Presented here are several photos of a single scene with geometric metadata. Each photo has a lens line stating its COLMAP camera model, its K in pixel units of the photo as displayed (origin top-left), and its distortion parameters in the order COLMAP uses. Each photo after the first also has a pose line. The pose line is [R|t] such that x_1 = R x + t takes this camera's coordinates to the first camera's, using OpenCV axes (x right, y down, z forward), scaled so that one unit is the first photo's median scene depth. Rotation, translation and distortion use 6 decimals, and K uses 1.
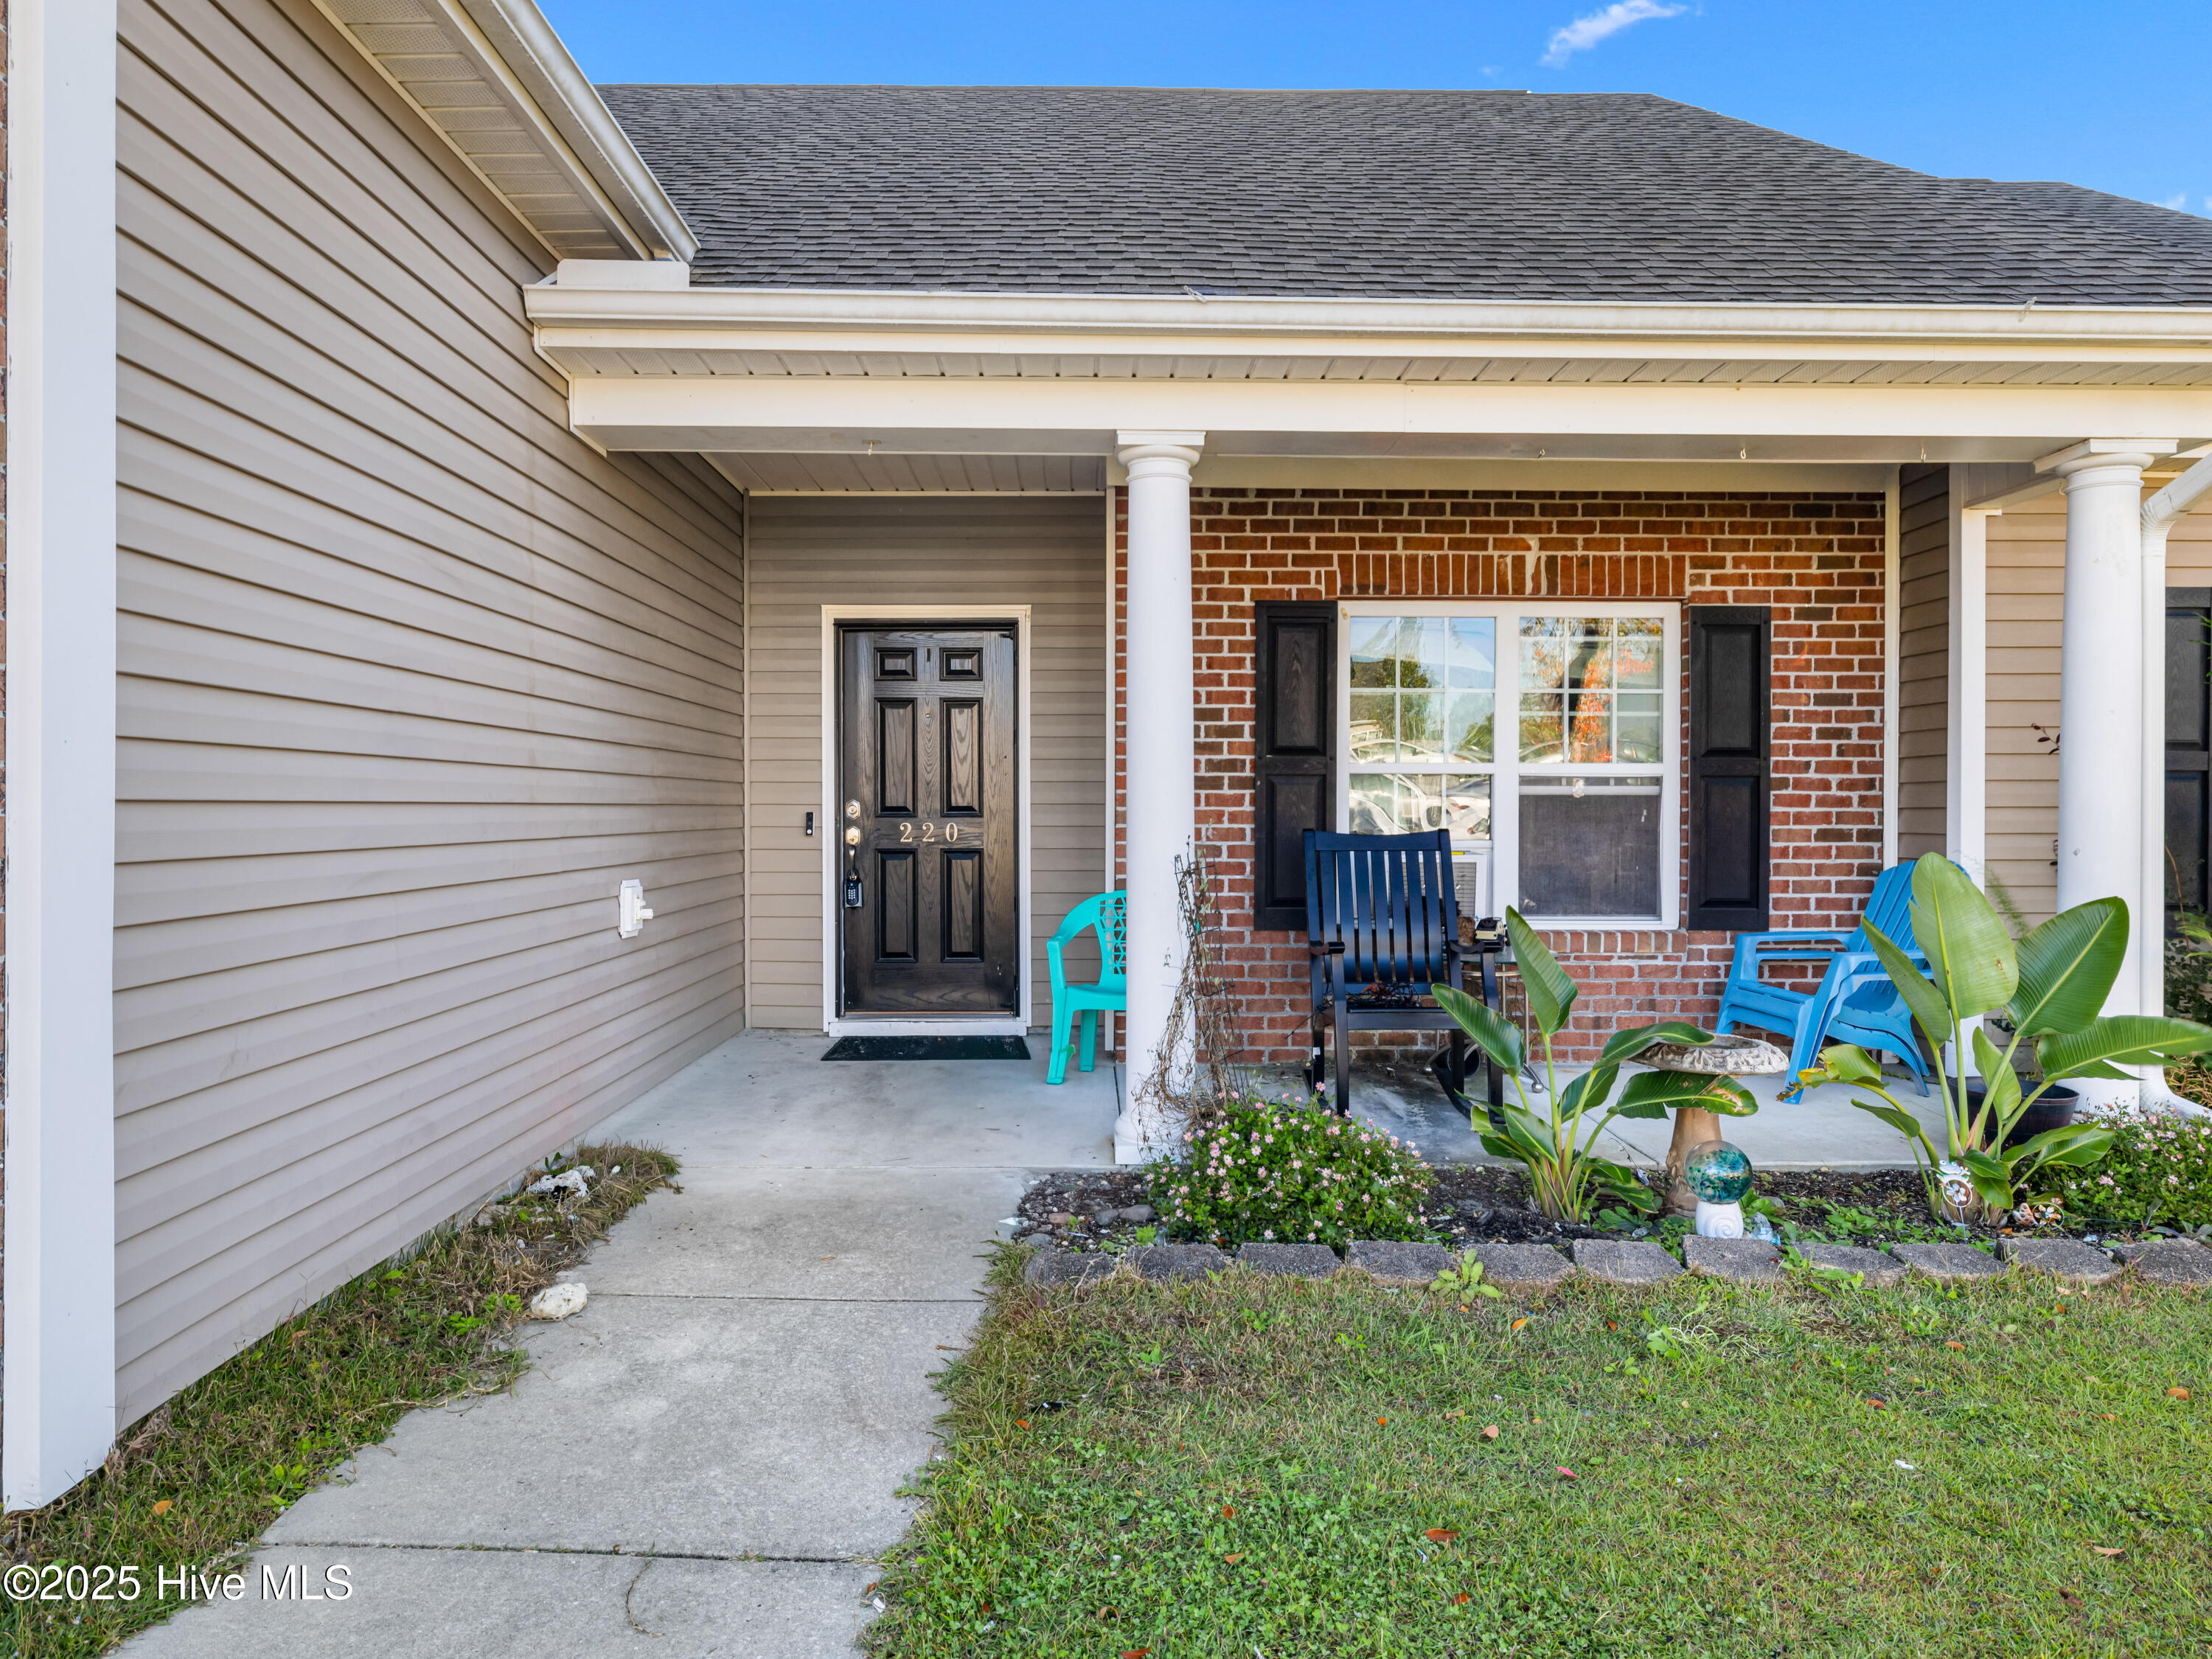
lens RADIAL K [[1390.7, 0, 1106.0], [0, 1390.7, 829.5], [0, 0, 1]] dist [-0.001117, 0.000398]
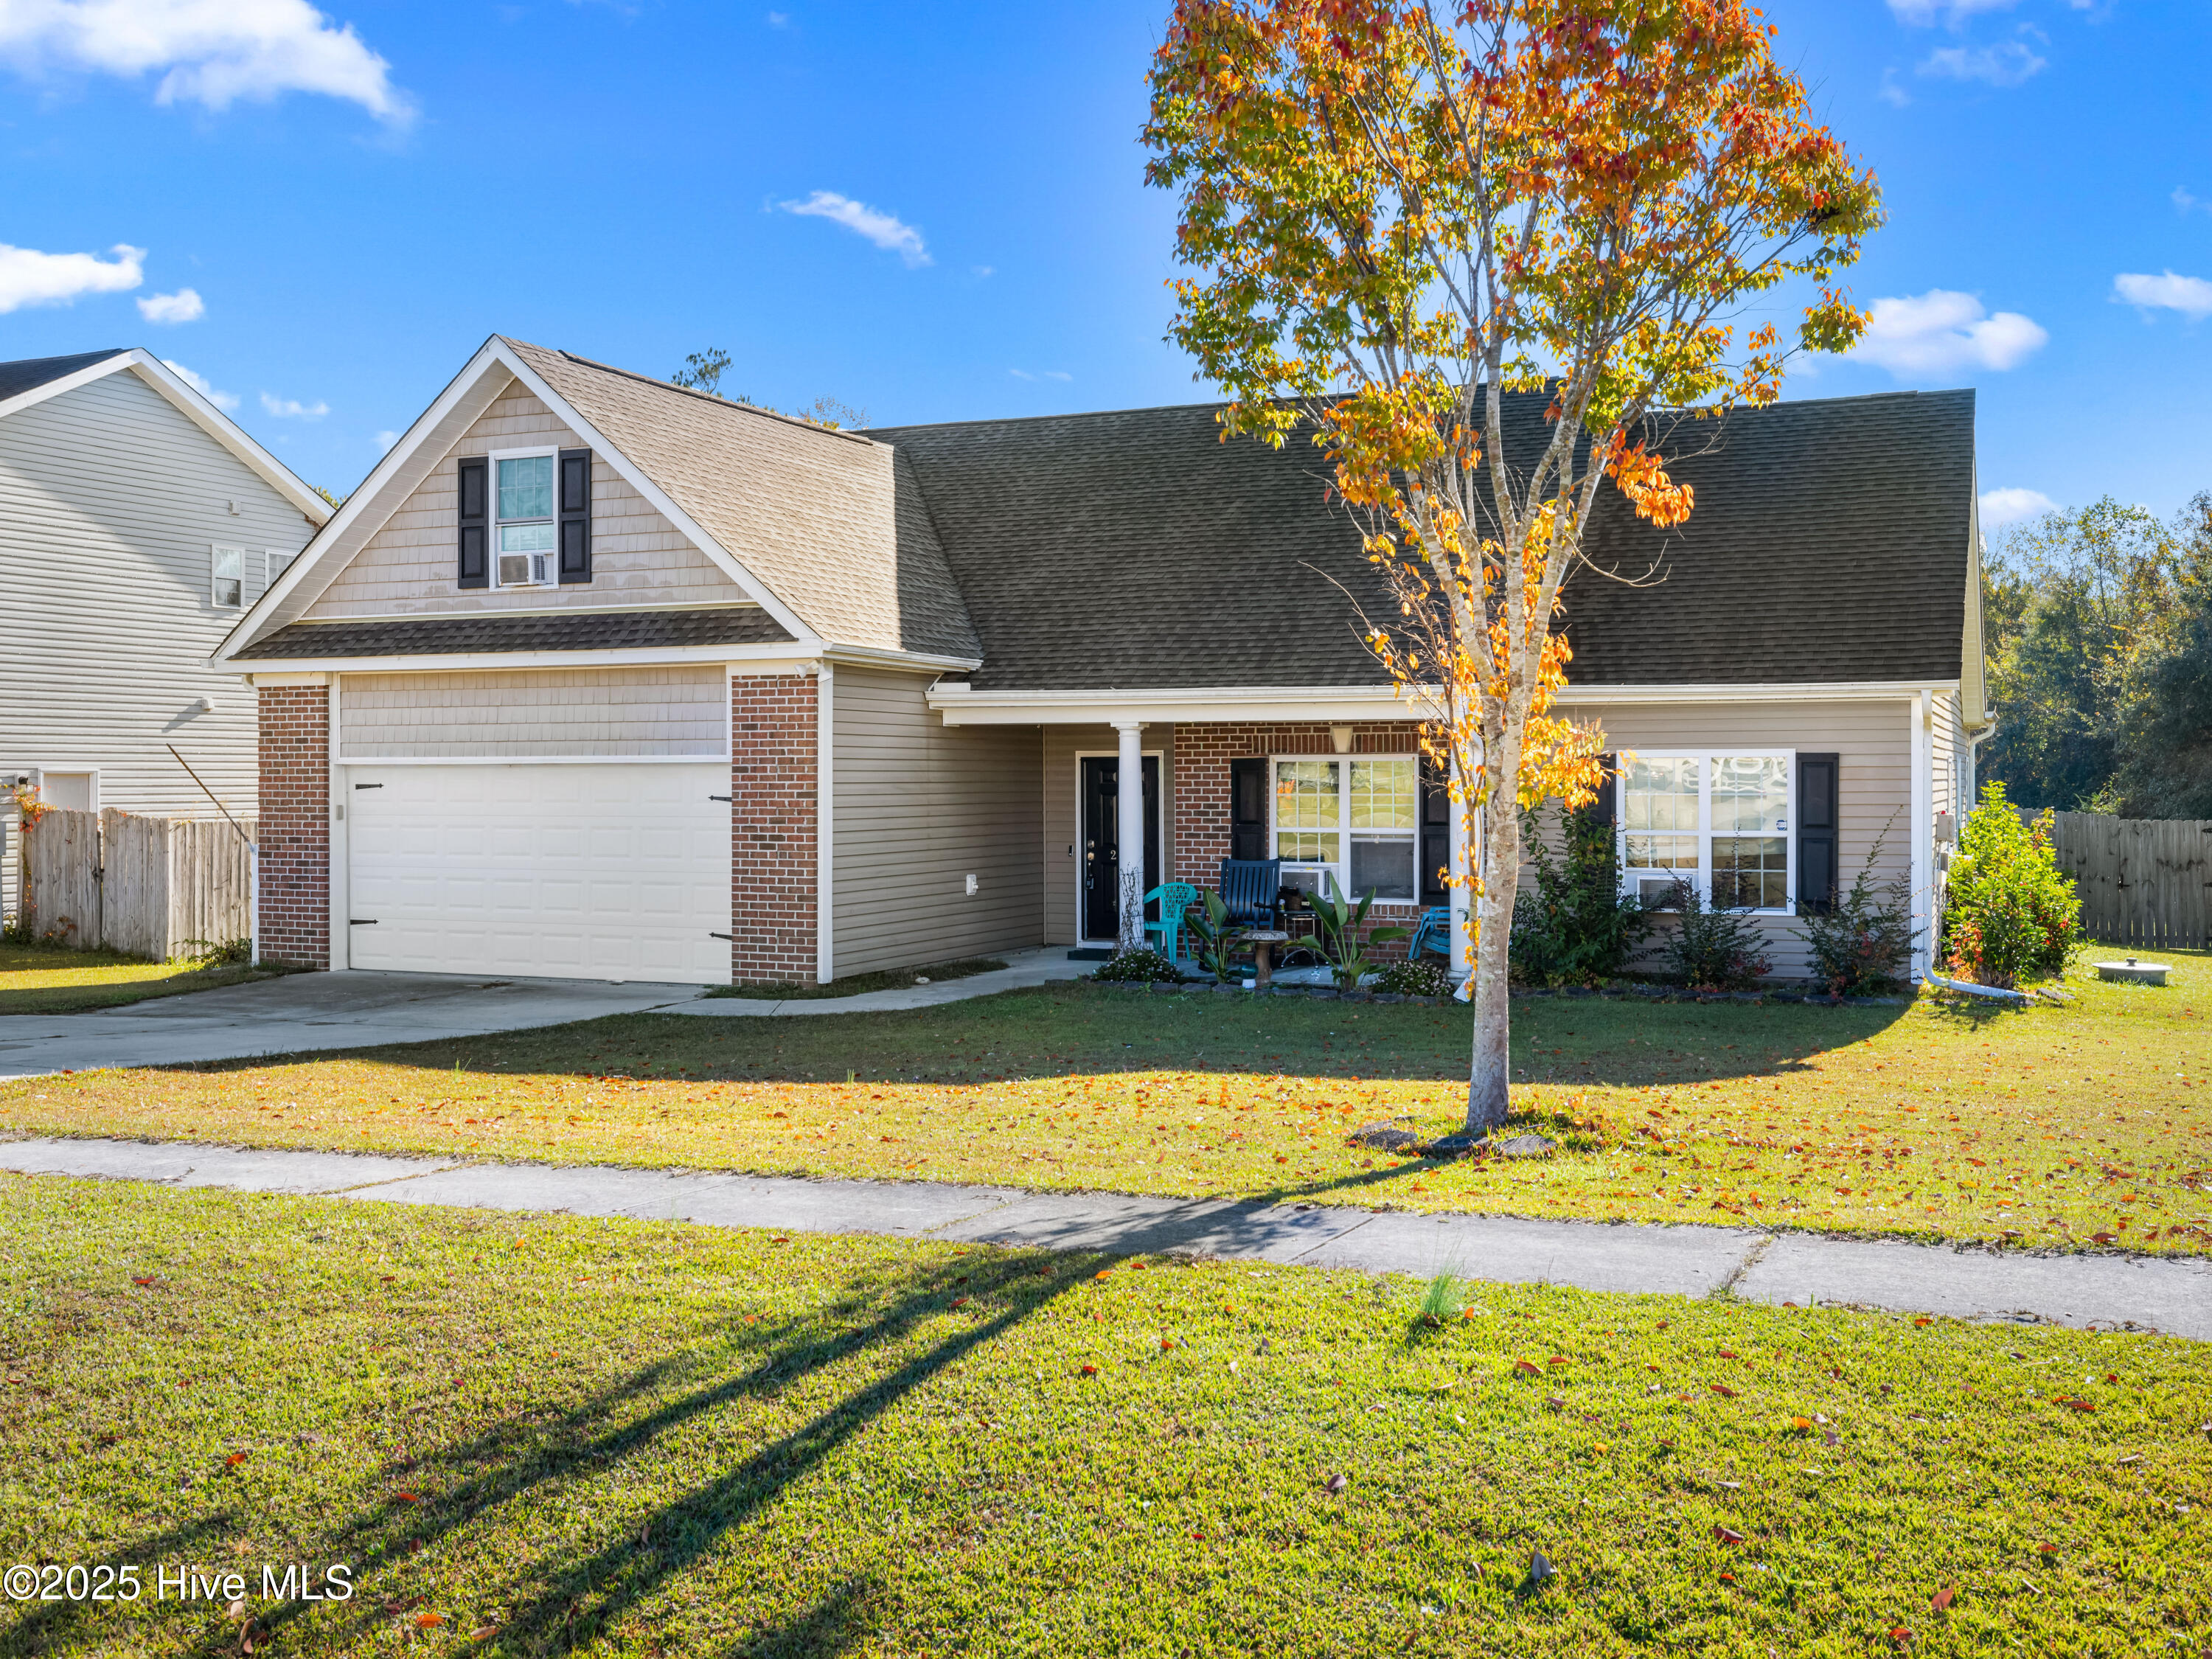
lens RADIAL K [[2099.3, 0, 1106.0], [0, 2099.3, 829.5], [0, 0, 1]] dist [-0.000005, -0.000080]
pose [[0.909825, 0.005920, -0.414949, 1.331781], [-0.001497, 0.999939, 0.010984, -0.081248], [0.414989, -0.009372, 0.909778, -2.188186]]
